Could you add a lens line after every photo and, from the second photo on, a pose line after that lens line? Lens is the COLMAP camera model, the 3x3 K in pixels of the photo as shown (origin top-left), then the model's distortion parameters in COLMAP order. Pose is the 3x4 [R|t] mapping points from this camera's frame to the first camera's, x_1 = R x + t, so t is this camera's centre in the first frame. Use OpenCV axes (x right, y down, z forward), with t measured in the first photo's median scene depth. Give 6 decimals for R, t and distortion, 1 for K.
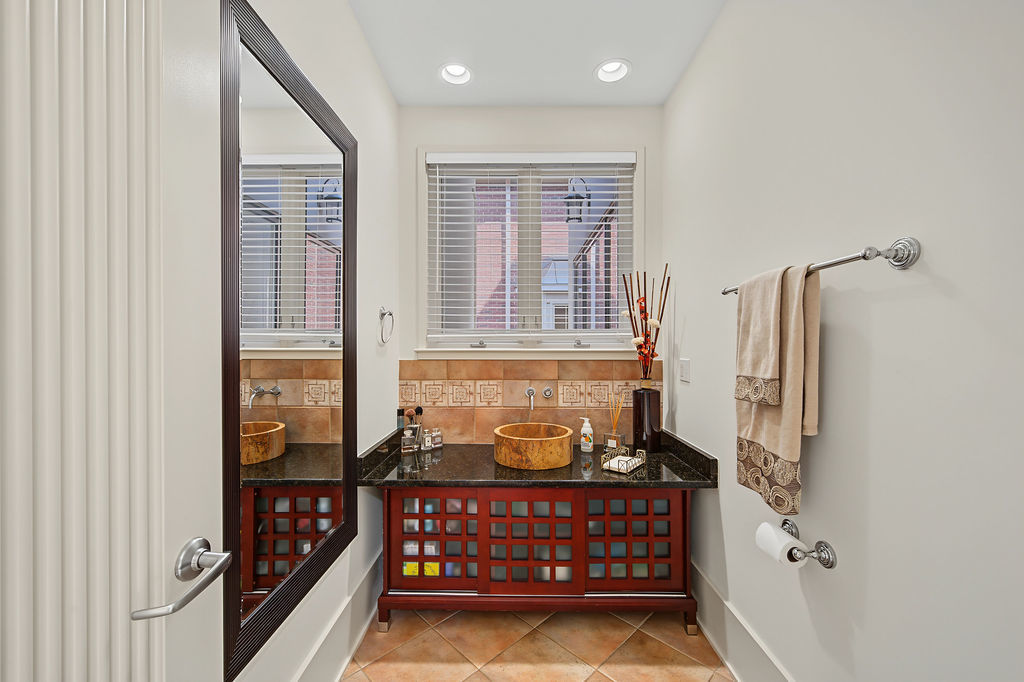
lens RADIAL K [[401.9, 0, 511.0], [0, 401.9, 346.7], [0, 0, 1]] dist [0.012041, -0.004644]
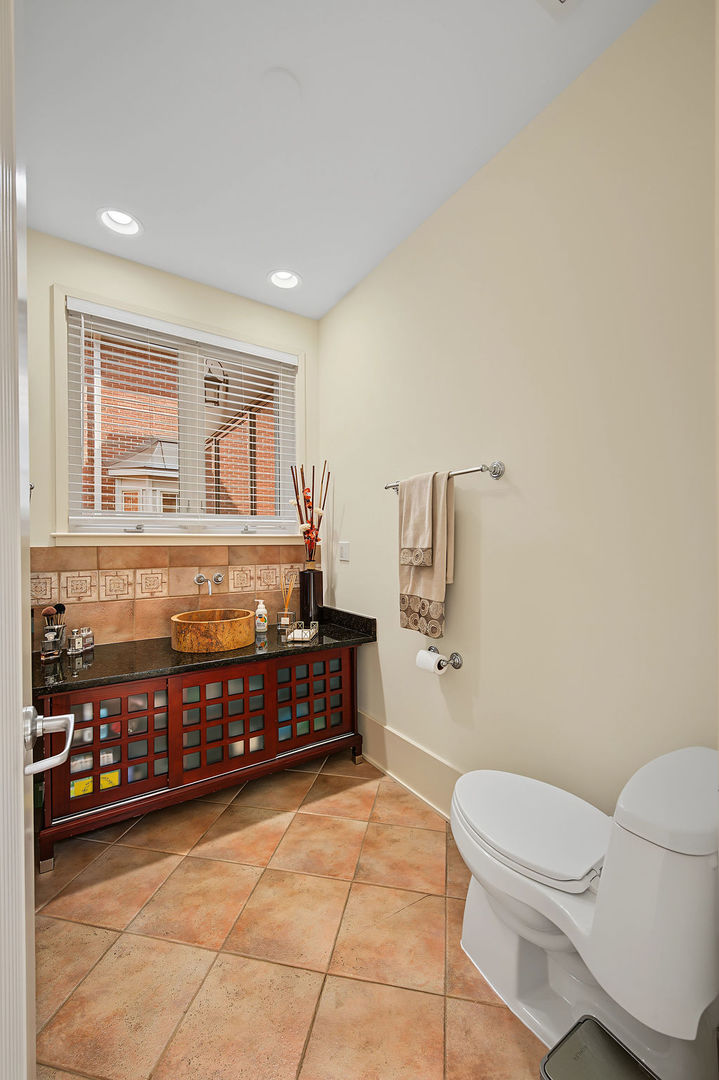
lens RADIAL K [[423.9, 0, 373.7], [0, 423.9, 540.2], [0, 0, 1]] dist [0.012041, -0.004644]
pose [[0.823774, -0.004613, 0.566899, -0.237686], [0.007985, 0.999962, -0.003467, 0.034288], [-0.566861, 0.007382, 0.823780, -0.094132]]
